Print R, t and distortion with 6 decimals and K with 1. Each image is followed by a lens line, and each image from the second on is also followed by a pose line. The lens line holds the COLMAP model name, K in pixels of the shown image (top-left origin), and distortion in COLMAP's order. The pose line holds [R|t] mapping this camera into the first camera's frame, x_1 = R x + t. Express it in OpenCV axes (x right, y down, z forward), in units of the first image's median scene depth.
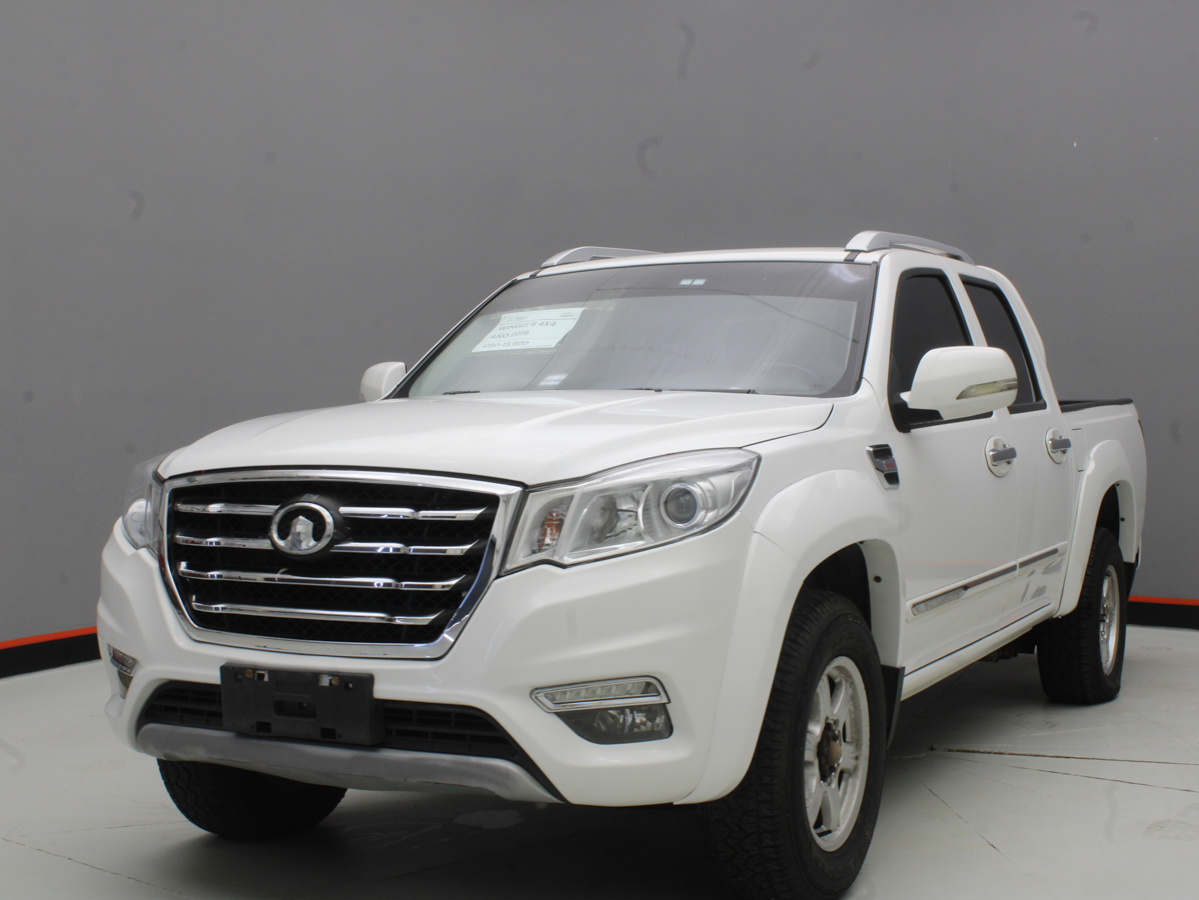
lens RADIAL K [[1735.1, 0, 599.5], [0, 1735.1, 450.0], [0, 0, 1]] dist [-0.092167, -0.016323]
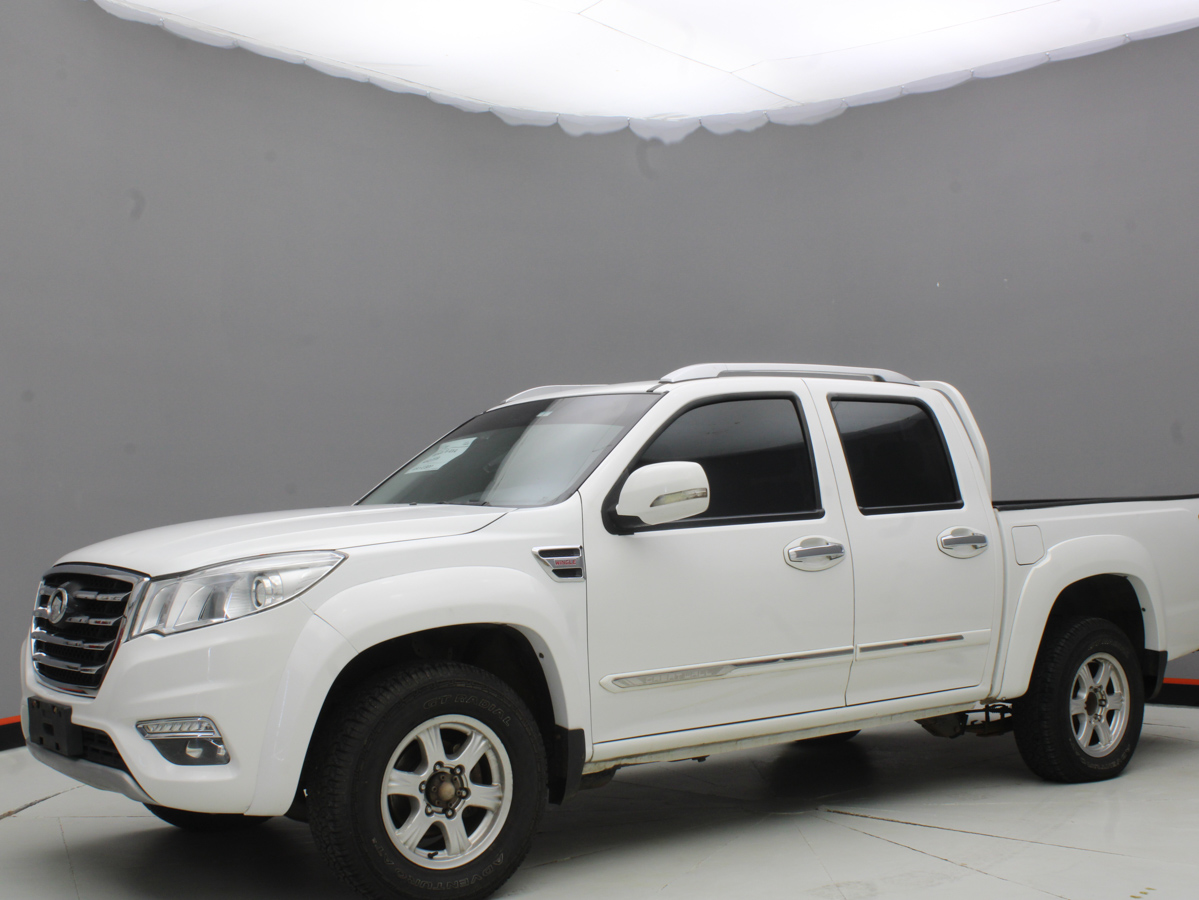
lens RADIAL K [[1527.5, 0, 599.5], [0, 1527.5, 450.0], [0, 0, 1]] dist [-0.098311, 0.066740]
pose [[0.904009, -0.029969, -0.426461, 0.784871], [0.004856, 0.998195, -0.059853, -0.007032], [0.427485, 0.052036, 0.902524, 0.036764]]
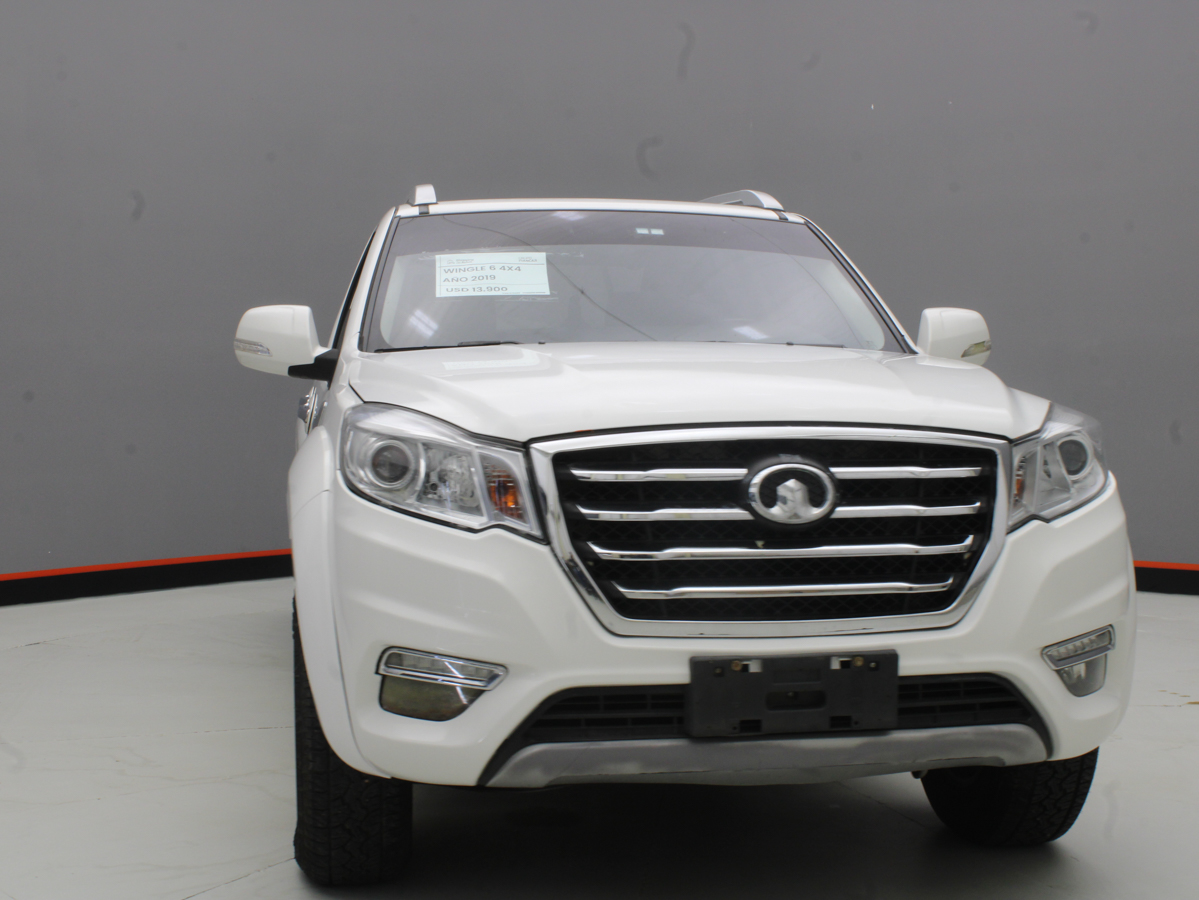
lens RADIAL K [[1735.1, 0, 599.5], [0, 1735.1, 450.0], [0, 0, 1]] dist [-0.092167, -0.016323]
pose [[0.794704, -0.019887, 0.606671, -0.774099], [0.008310, 0.999726, 0.021886, 0.003466], [-0.606940, -0.012351, 0.794652, 0.360747]]
